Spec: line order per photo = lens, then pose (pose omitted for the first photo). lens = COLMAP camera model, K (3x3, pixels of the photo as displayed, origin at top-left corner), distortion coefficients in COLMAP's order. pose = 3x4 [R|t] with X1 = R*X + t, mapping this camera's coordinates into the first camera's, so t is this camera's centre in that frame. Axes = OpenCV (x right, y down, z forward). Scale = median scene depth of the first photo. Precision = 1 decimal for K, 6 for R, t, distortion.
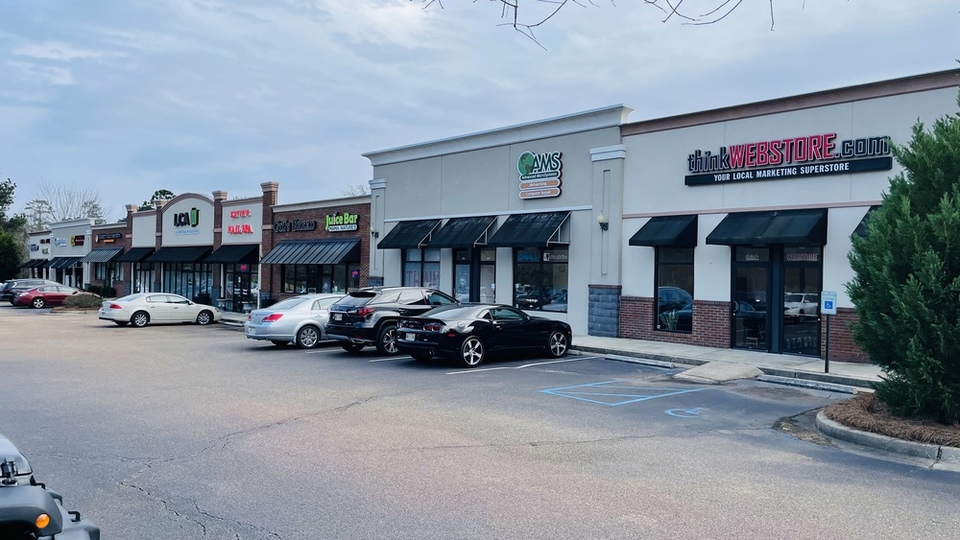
lens RADIAL K [[733.8, 0, 474.8], [0, 733.8, 276.3], [0, 0, 1]] dist [0.073644, -0.099928]
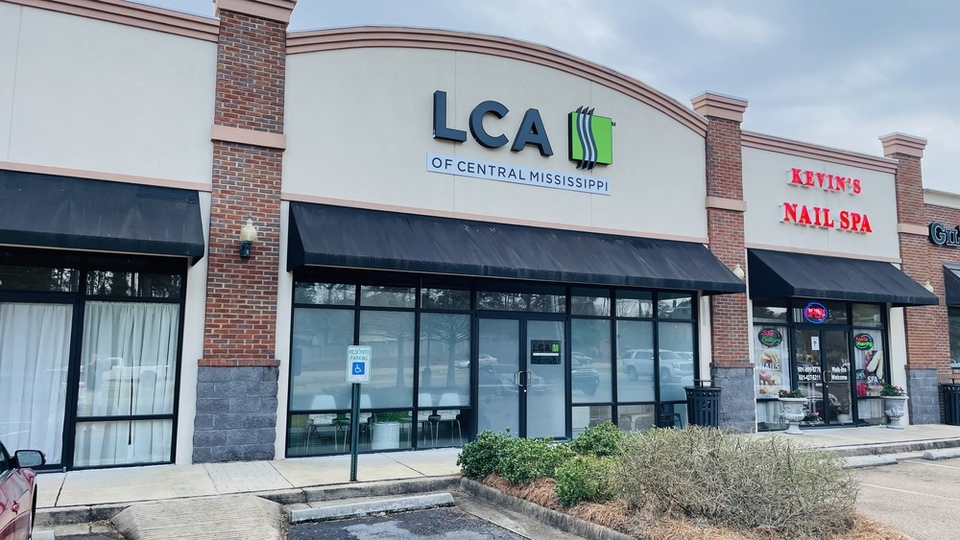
lens RADIAL K [[733.8, 0, 474.4], [0, 733.8, 262.1], [0, 0, 1]] dist [0.073644, -0.099928]
pose [[0.241975, 0.113669, 0.963601, -0.779686], [0.011897, 0.992692, -0.120088, 0.006806], [-0.970210, 0.040523, 0.238854, 1.129228]]
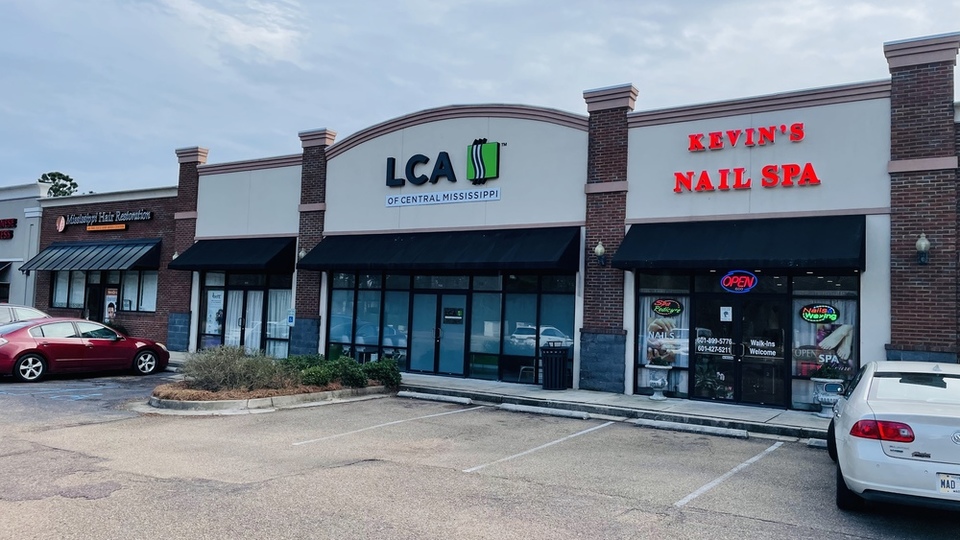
lens RADIAL K [[733.8, 0, 509.3], [0, 733.8, 268.7], [0, 0, 1]] dist [0.073644, -0.099928]
pose [[0.961608, 0.048542, 0.270098, -0.546988], [-0.026503, 0.996058, -0.084655, 0.016452], [-0.273143, 0.074246, 0.959104, 0.704312]]
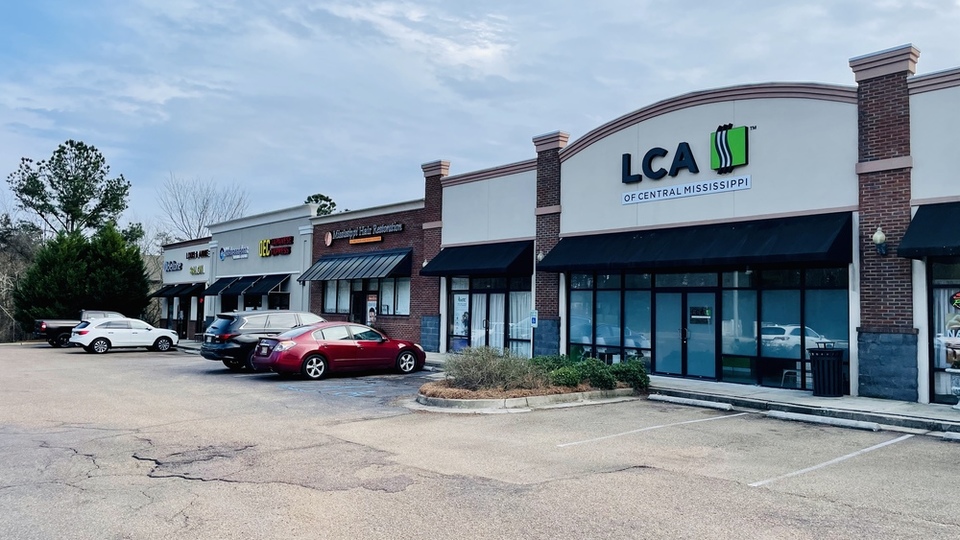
lens RADIAL K [[733.8, 0, 492.3], [0, 733.8, 268.5], [0, 0, 1]] dist [0.073644, -0.099928]
pose [[0.999304, 0.011643, -0.035431, -0.563905], [-0.014372, 0.996870, -0.077746, 0.016146], [0.034415, 0.078202, 0.996343, 0.716883]]
